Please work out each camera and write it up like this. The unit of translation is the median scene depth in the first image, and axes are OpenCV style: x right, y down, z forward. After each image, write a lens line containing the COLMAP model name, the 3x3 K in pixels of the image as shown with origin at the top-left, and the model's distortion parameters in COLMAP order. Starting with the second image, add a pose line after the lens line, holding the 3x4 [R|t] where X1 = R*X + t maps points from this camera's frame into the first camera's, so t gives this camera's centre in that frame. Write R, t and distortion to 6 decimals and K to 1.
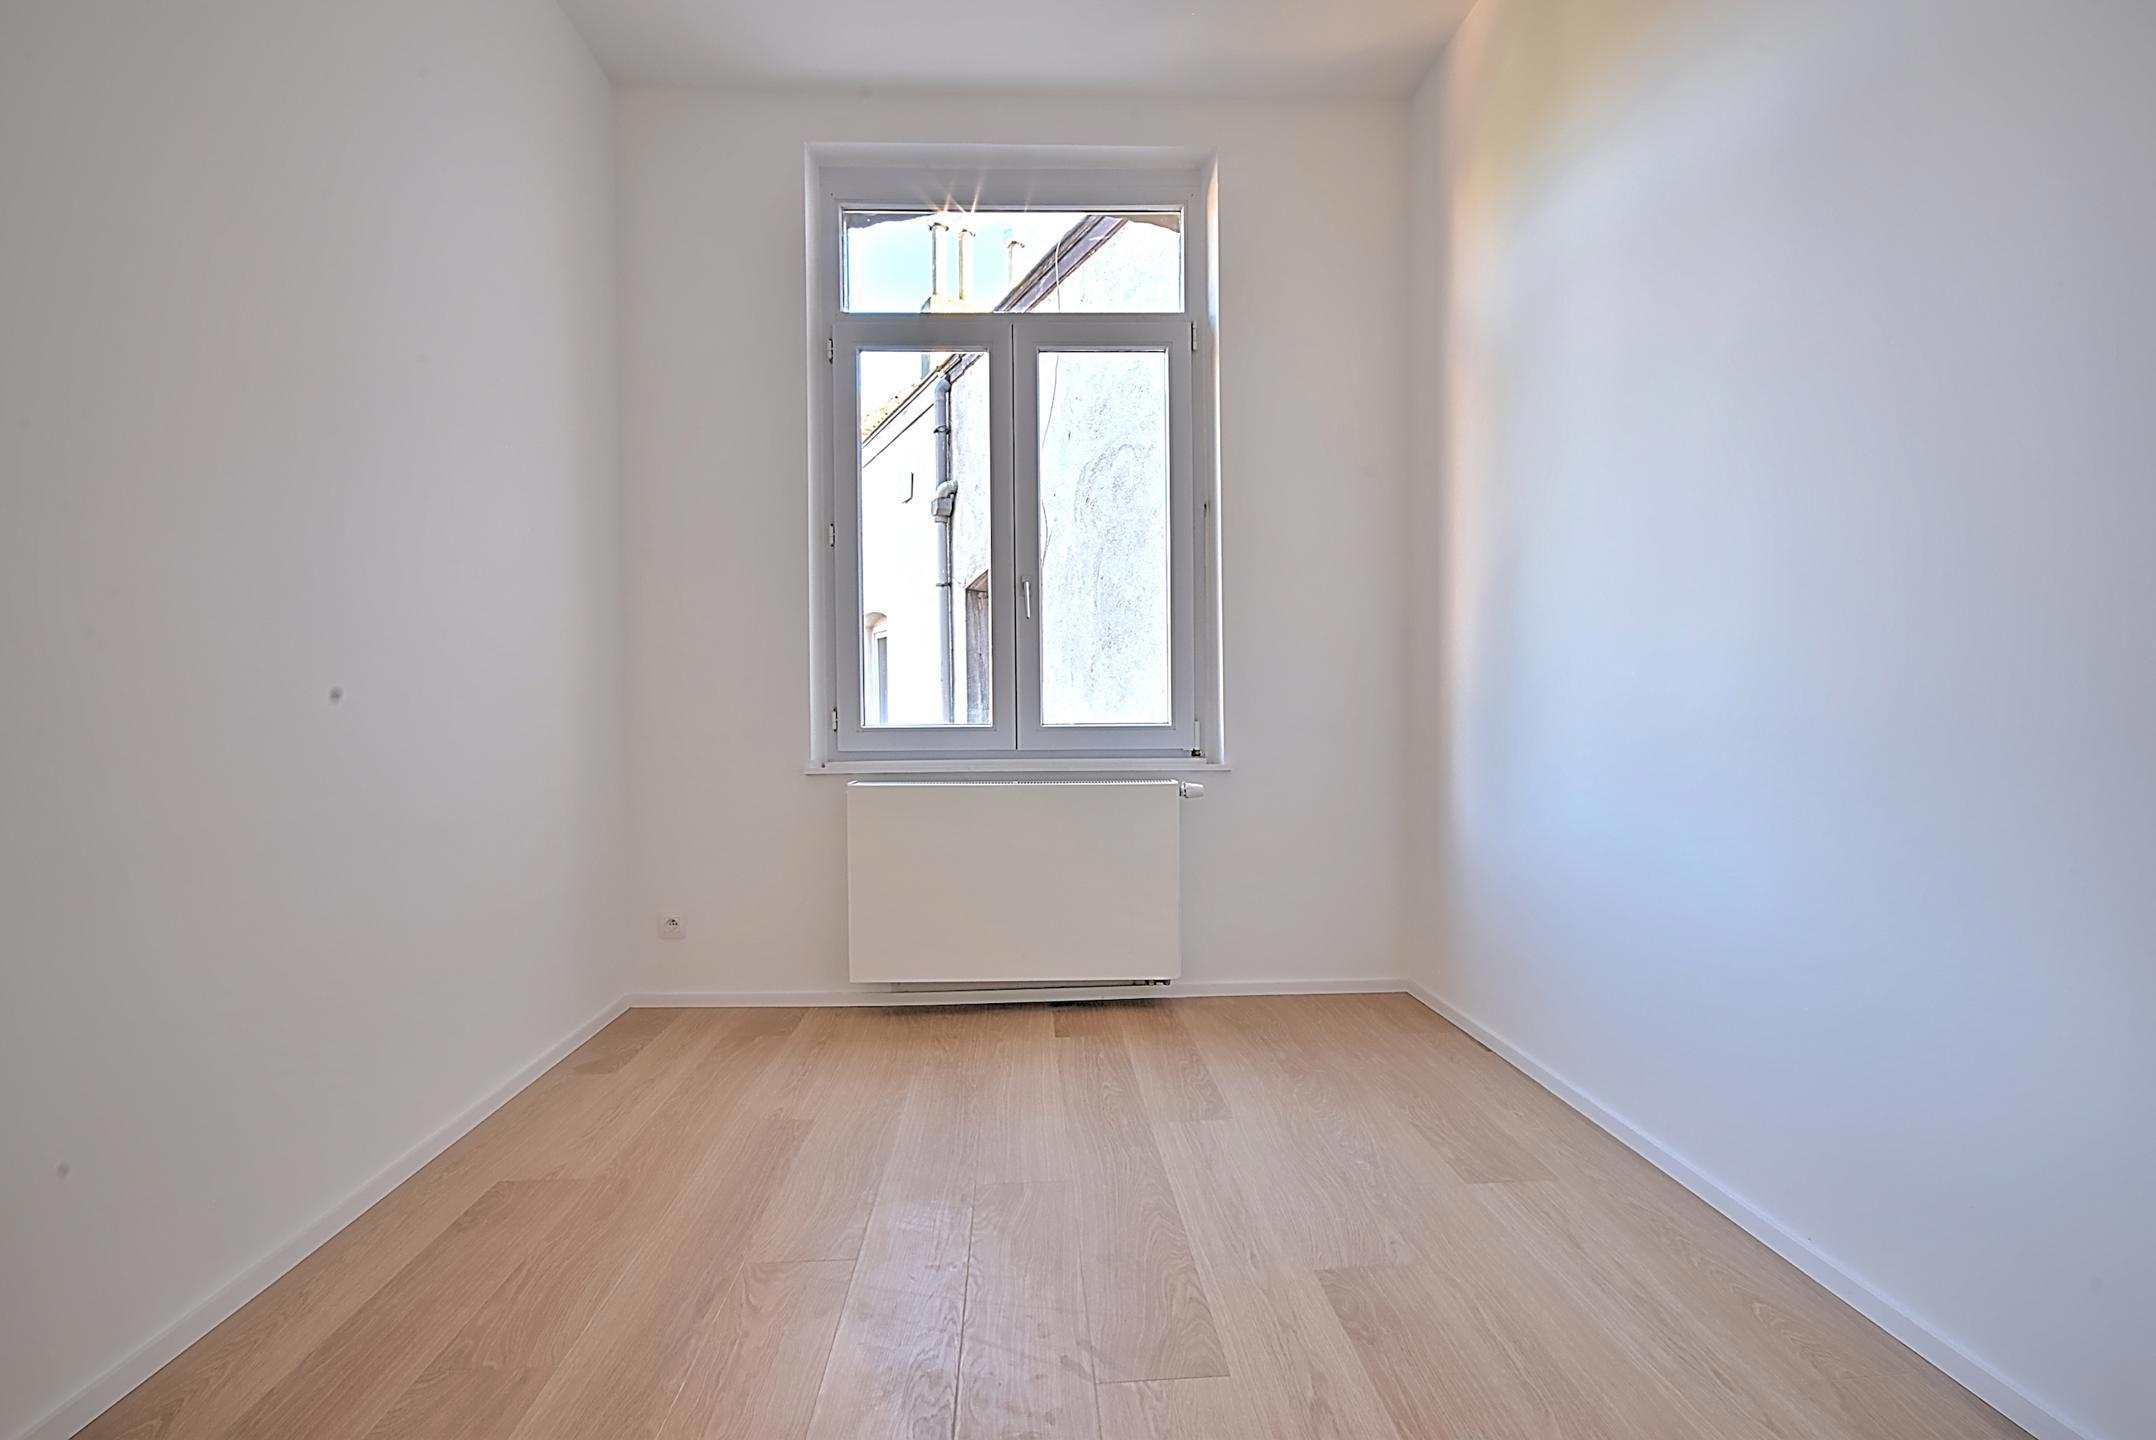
lens RADIAL K [[919.5, 0, 1073.8], [0, 919.5, 690.0], [0, 0, 1]] dist [0.076704, -0.000015]
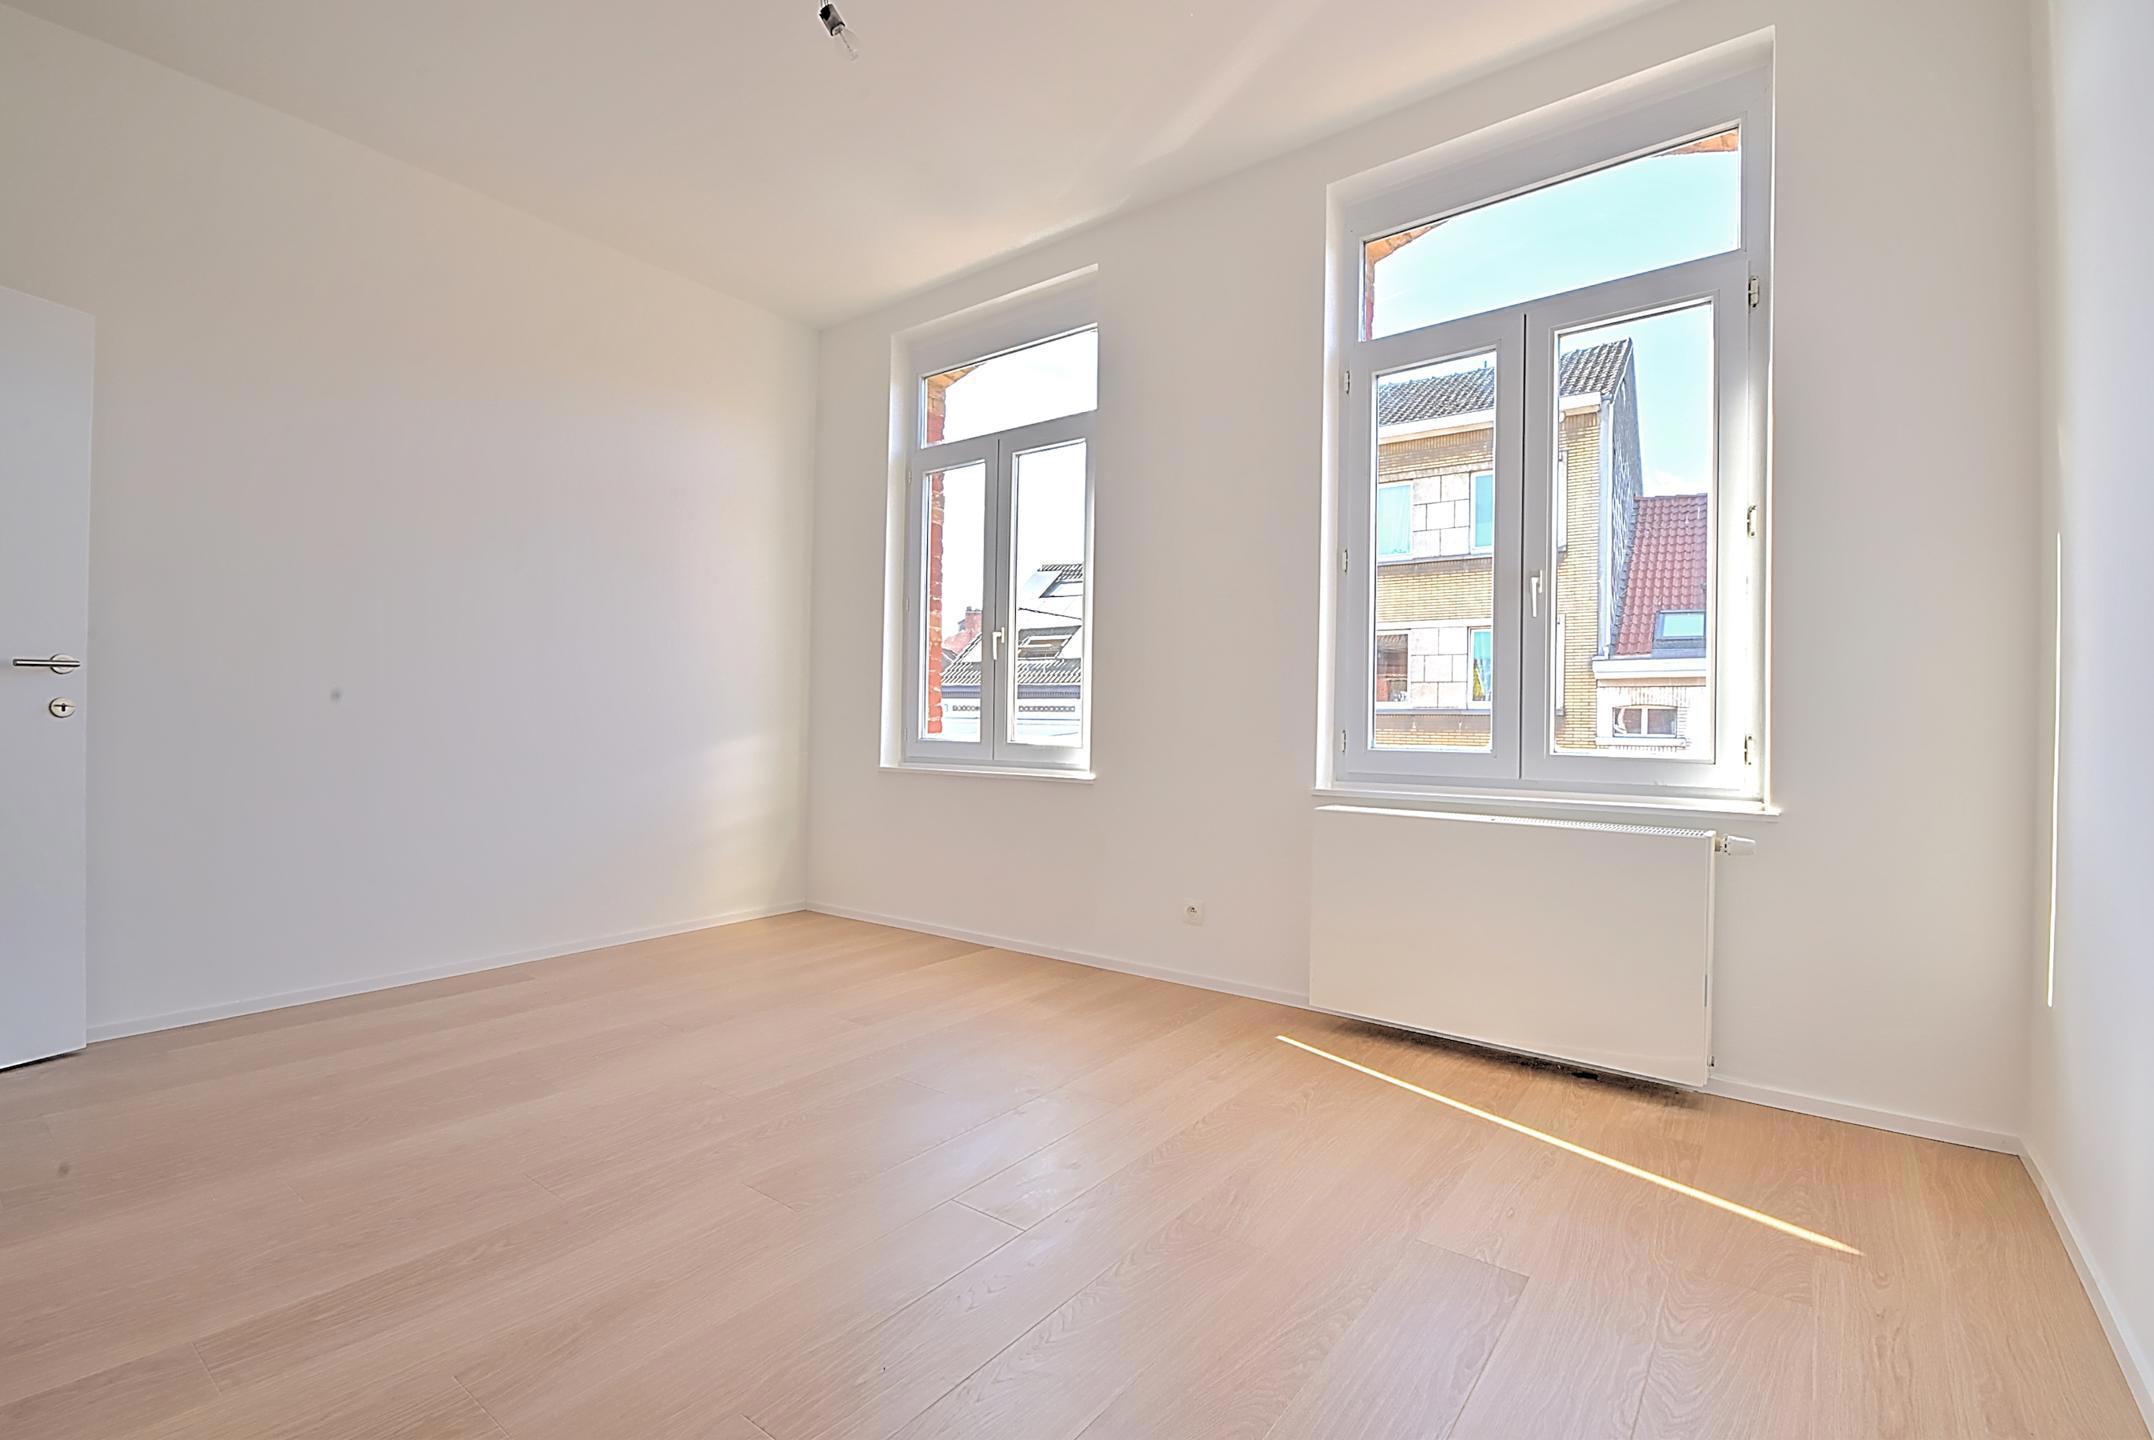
lens RADIAL K [[953.3, 0, 1077.0], [0, 953.3, 720.0], [0, 0, 1]] dist [-0.001039, -0.000107]
pose [[0.774046, 0.011585, -0.633023, 0.244559], [-0.008276, 0.999932, 0.008180, -0.001403], [0.633075, -0.001092, 0.774090, 0.005033]]
